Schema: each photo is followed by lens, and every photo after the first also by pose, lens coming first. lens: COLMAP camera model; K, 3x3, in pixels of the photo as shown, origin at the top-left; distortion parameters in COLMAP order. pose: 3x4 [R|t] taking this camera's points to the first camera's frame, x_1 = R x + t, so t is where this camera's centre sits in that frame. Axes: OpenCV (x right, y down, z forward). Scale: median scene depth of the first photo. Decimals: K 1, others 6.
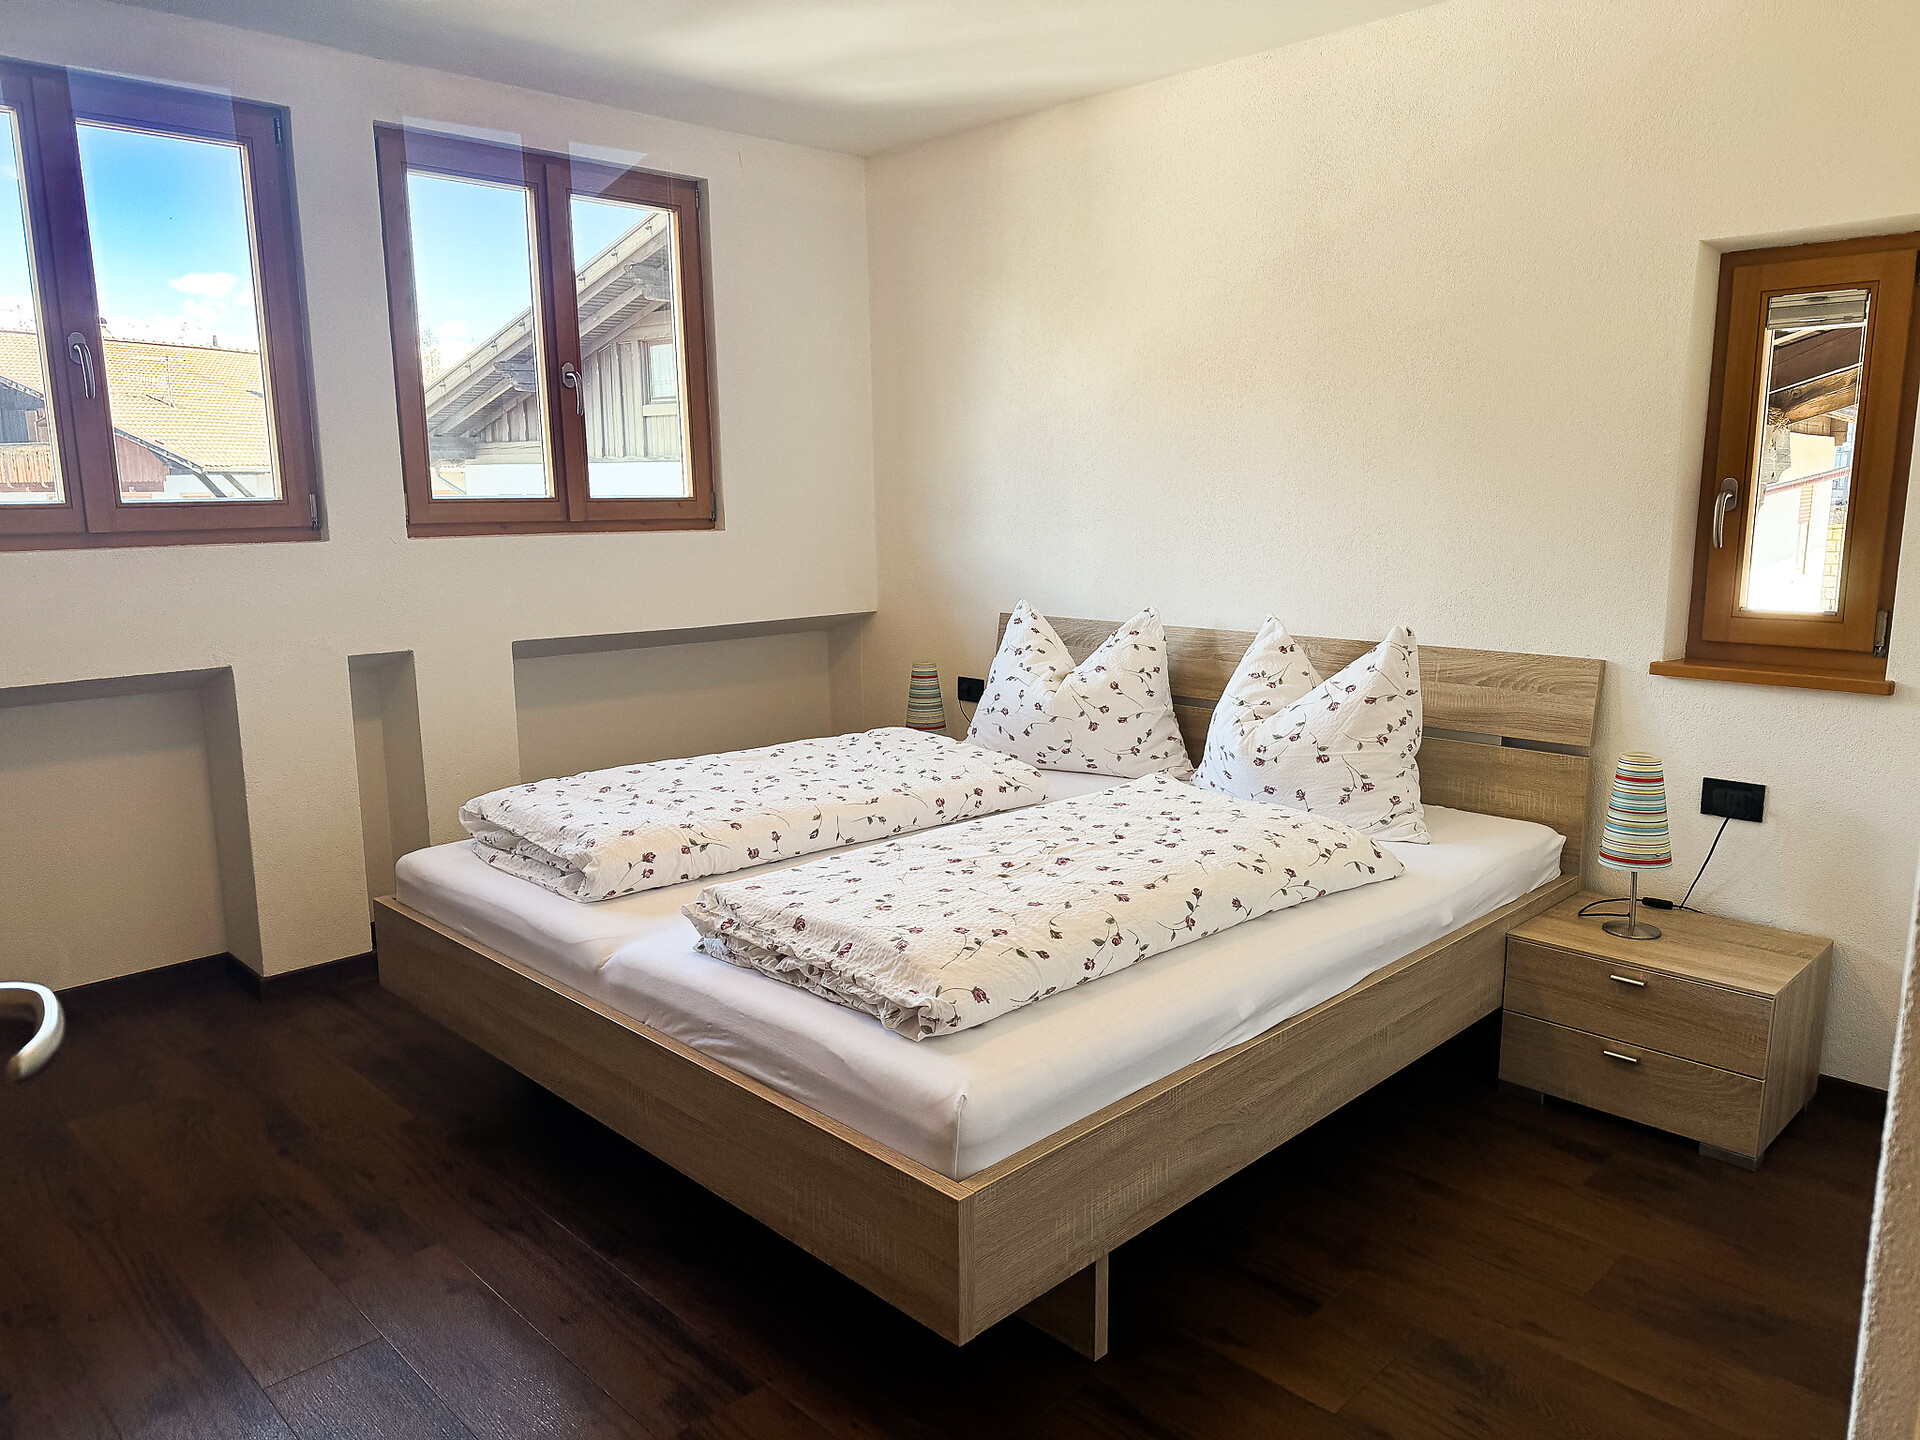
lens RADIAL K [[1340.6, 0, 960.0], [0, 1340.6, 720.0], [0, 0, 1]] dist [0.032461, -0.002737]
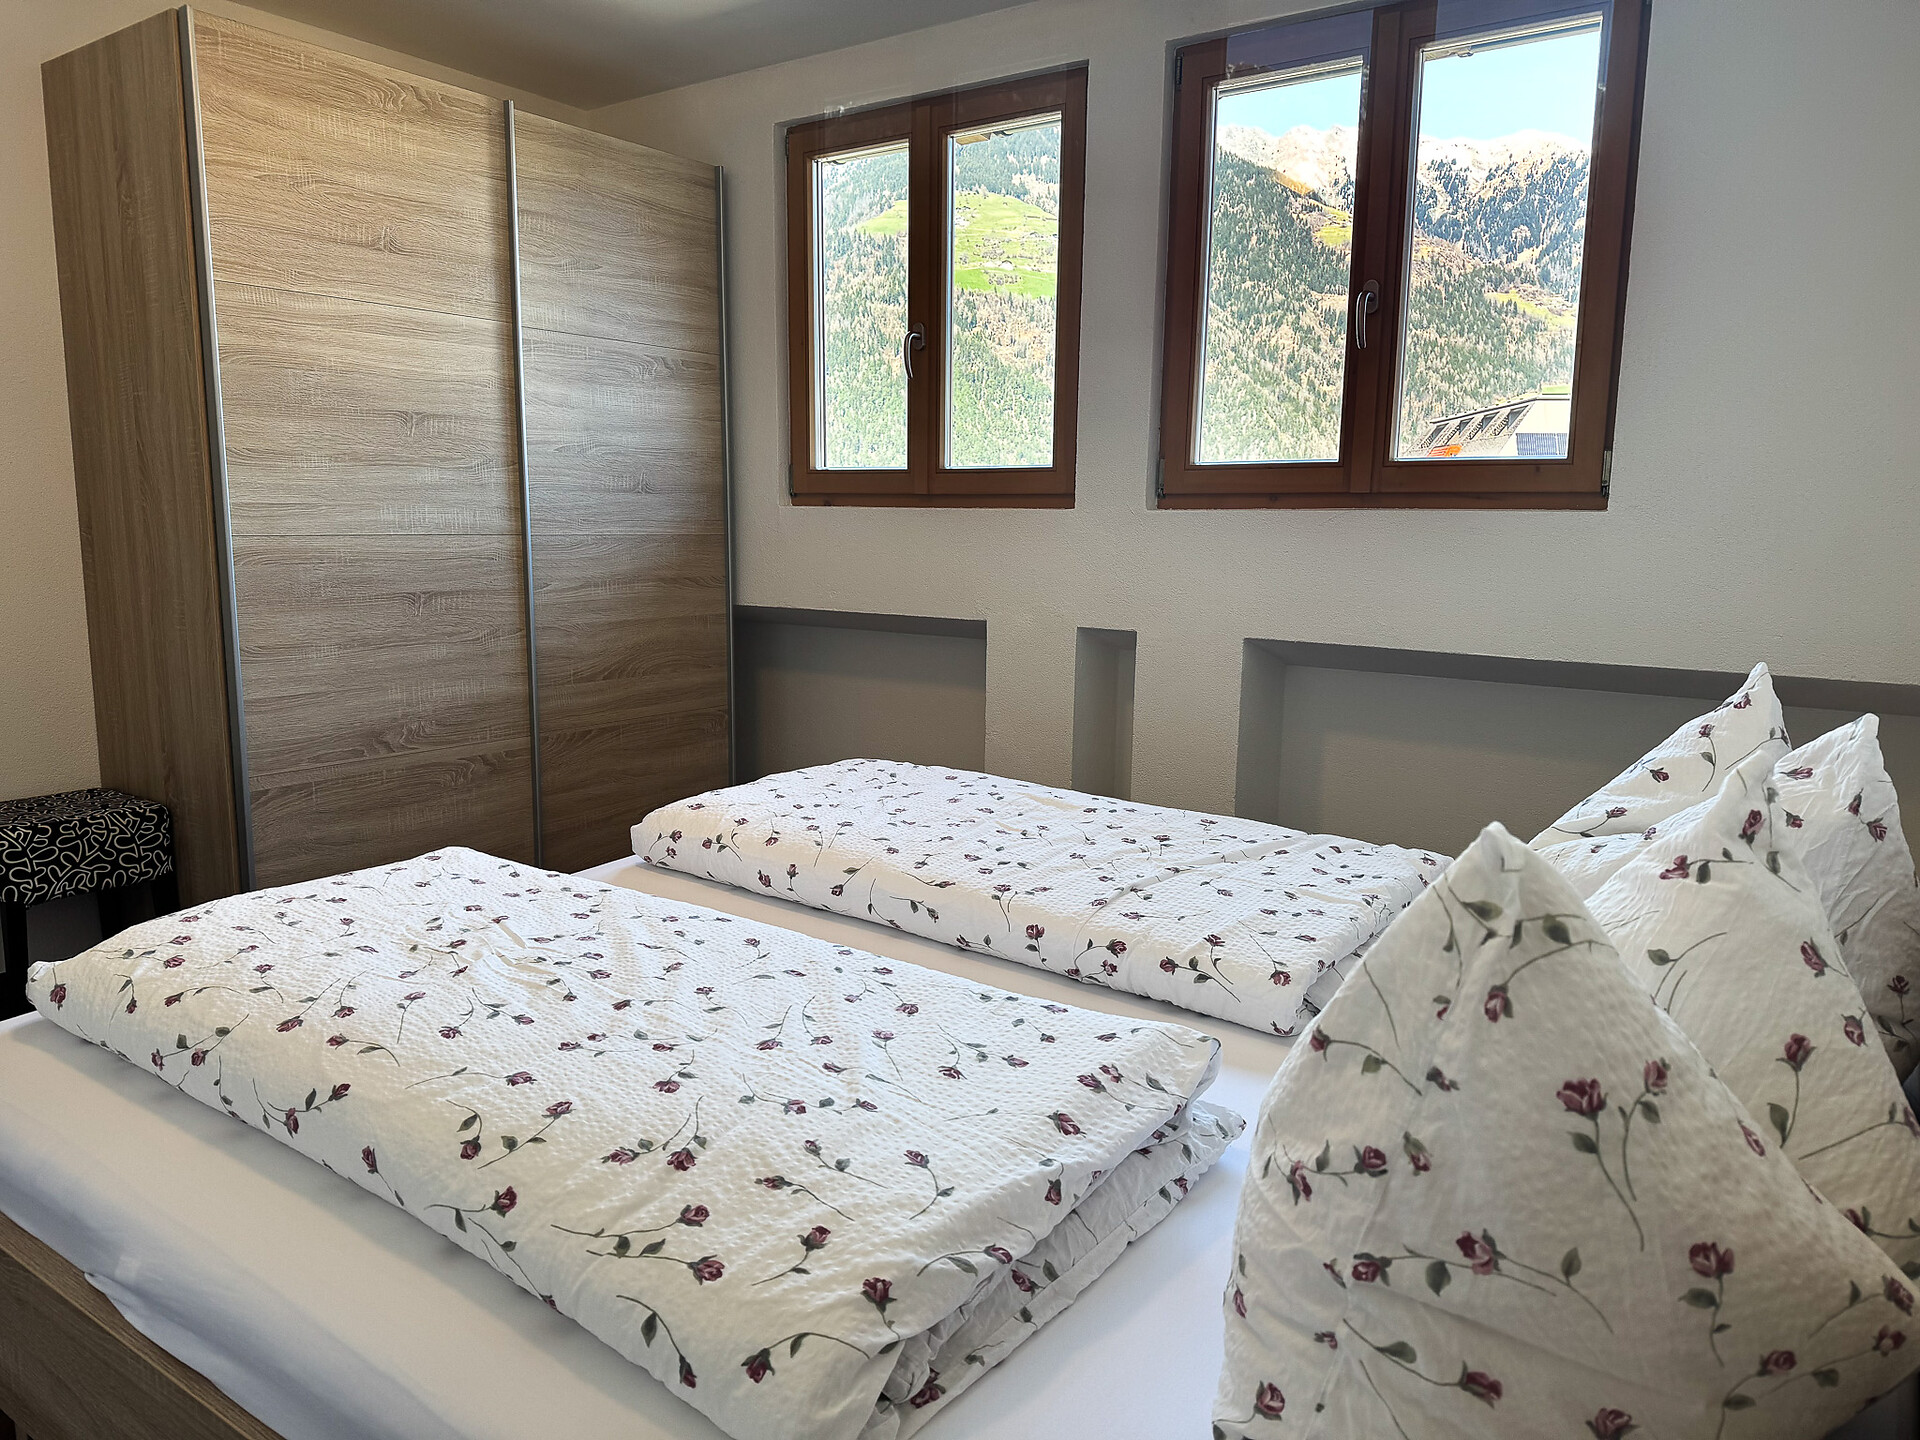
lens RADIAL K [[1311.4, 0, 962.4], [0, 1311.4, 770.6], [0, 0, 1]] dist [0.048531, -0.001355]
pose [[0.165077, 0.203206, -0.965120, 0.528929], [-0.177652, 0.968666, 0.173567, -0.105730], [0.970149, 0.142804, 0.196005, 0.810566]]
